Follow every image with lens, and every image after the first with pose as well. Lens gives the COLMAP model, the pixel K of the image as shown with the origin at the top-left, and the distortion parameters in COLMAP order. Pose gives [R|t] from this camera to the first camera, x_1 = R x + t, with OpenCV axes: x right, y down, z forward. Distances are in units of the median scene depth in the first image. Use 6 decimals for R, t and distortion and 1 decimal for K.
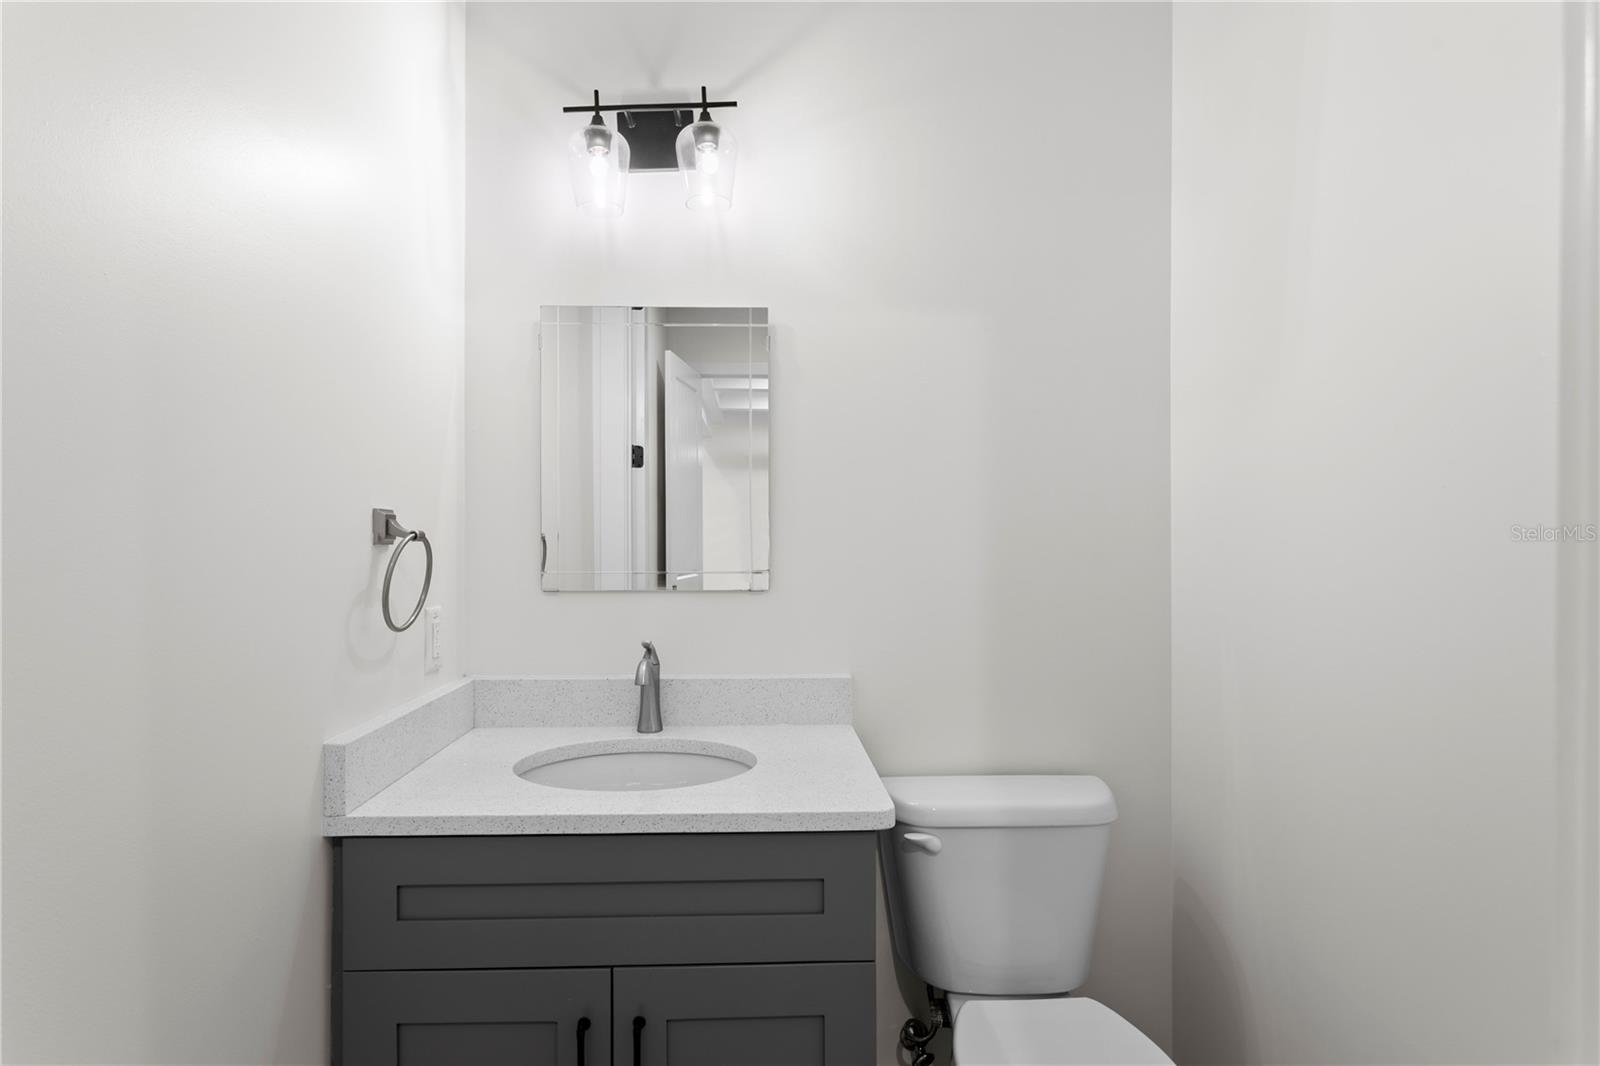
lens RADIAL K [[802.0, 0, 781.7], [0, 802.0, 536.1], [0, 0, 1]] dist [-0.002033, -0.000394]
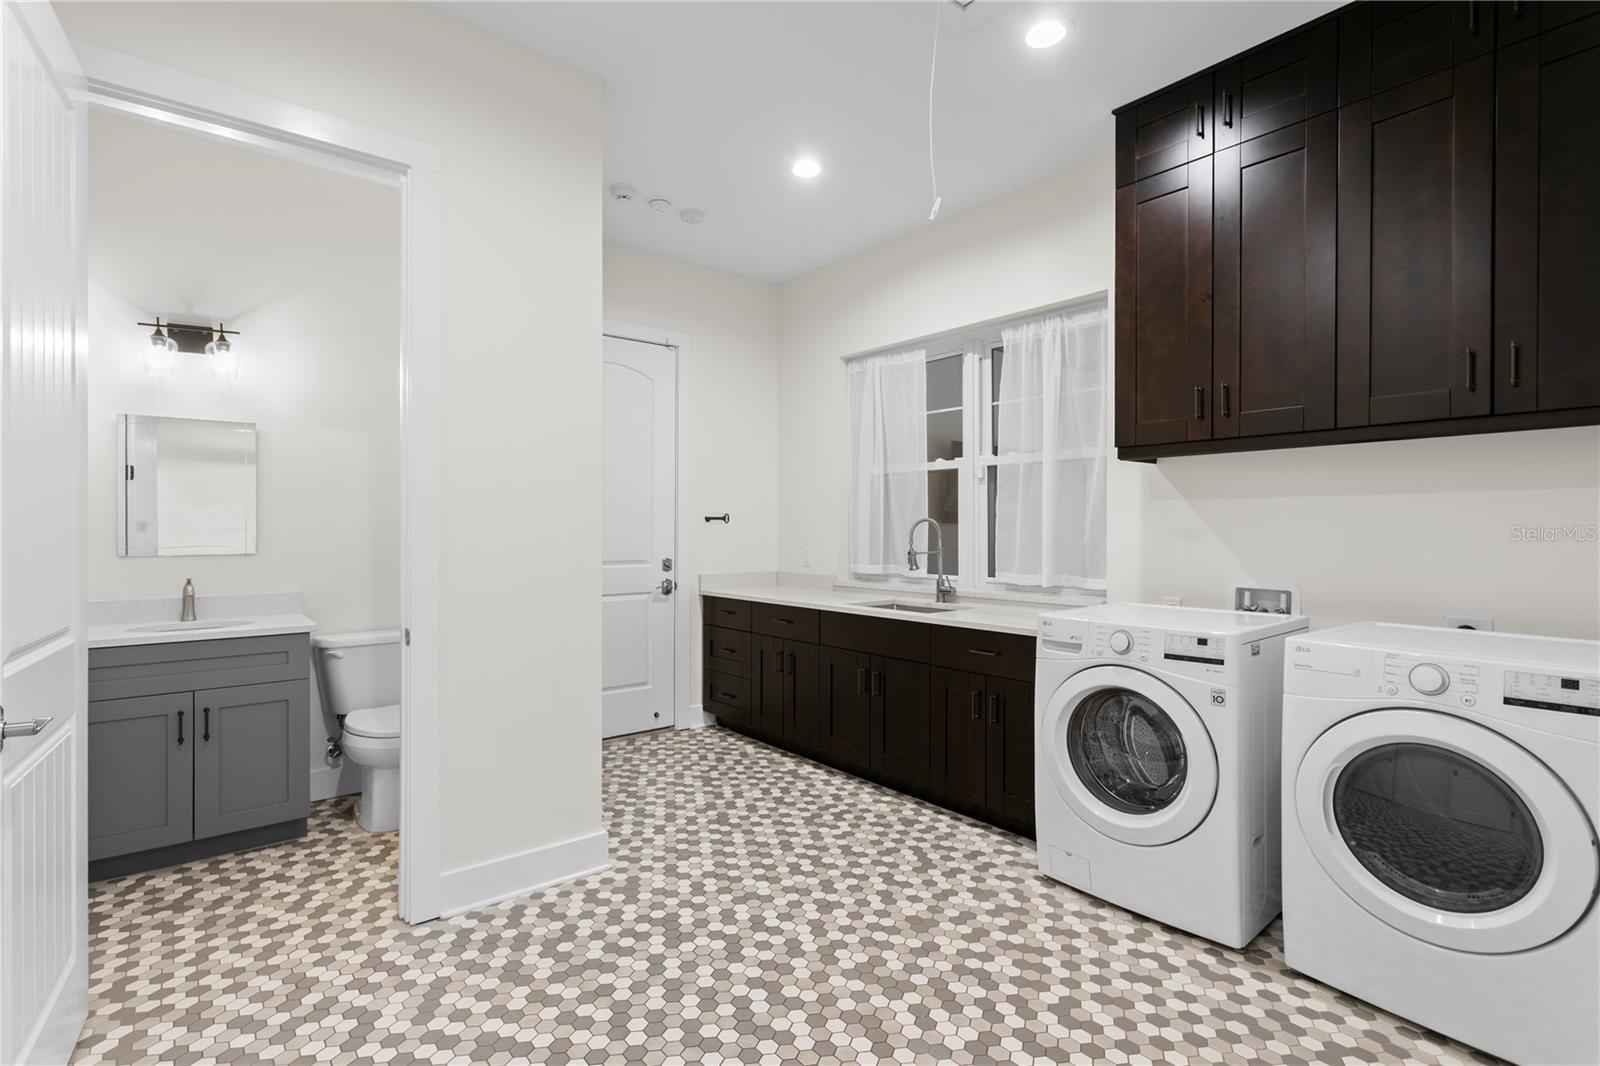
lens RADIAL K [[762.0, 0, 782.3], [0, 762.0, 529.7], [0, 0, 1]] dist [-0.001152, 0.000149]
pose [[0.800779, -0.000851, 0.598960, -0.117192], [-0.005362, 0.999949, 0.008590, -0.022829], [-0.598936, -0.010090, 0.800733, -1.605103]]
